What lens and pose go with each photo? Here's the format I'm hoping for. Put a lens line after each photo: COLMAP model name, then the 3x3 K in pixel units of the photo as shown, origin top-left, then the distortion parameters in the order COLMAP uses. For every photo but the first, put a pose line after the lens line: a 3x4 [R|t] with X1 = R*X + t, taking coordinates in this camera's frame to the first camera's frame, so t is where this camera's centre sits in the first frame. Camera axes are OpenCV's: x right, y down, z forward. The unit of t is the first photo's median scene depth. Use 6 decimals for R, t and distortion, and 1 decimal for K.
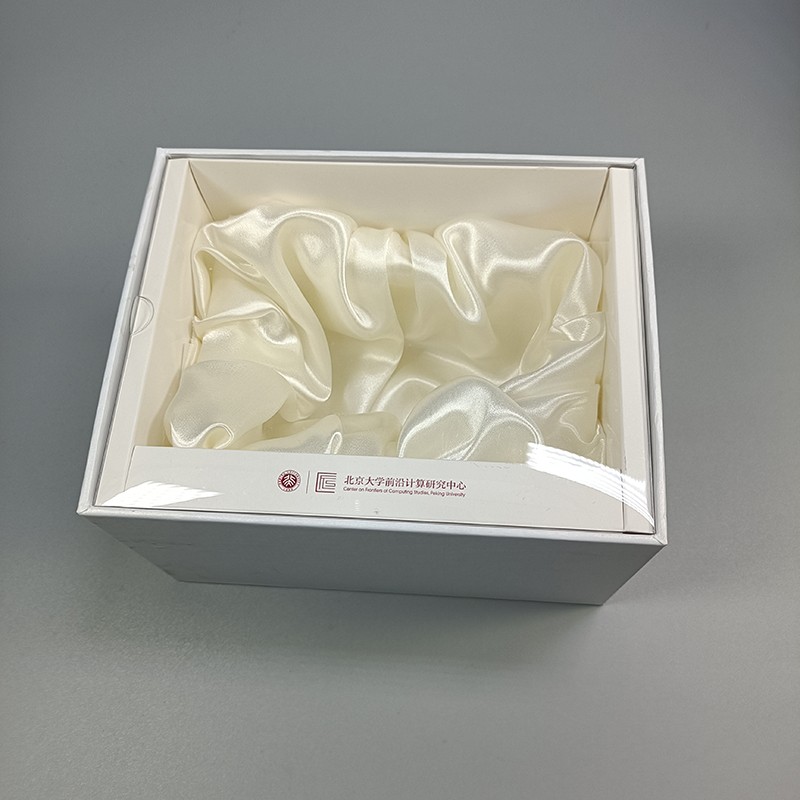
lens RADIAL K [[981.3, 0, 400.0], [0, 981.3, 400.0], [0, 0, 1]] dist [-0.001545, 0.018273]
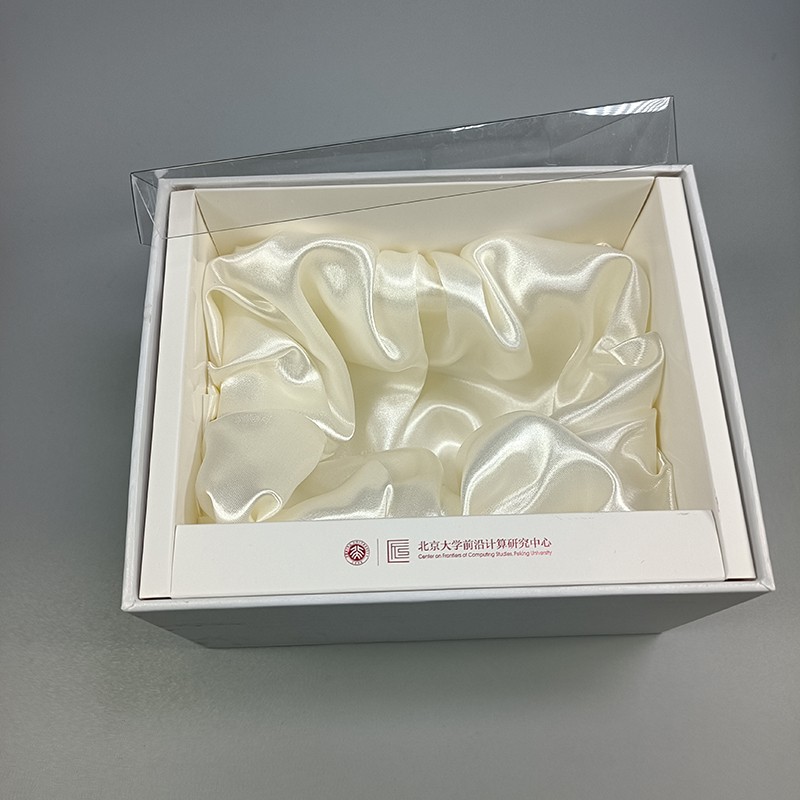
lens RADIAL K [[981.3, 0, 400.0], [0, 981.3, 400.0], [0, 0, 1]] dist [-0.001545, 0.018273]
pose [[0.993641, -0.071572, 0.086915, -0.117581], [0.068548, 0.996950, 0.037294, -0.073138], [-0.089320, -0.031099, 0.995517, 0.084423]]
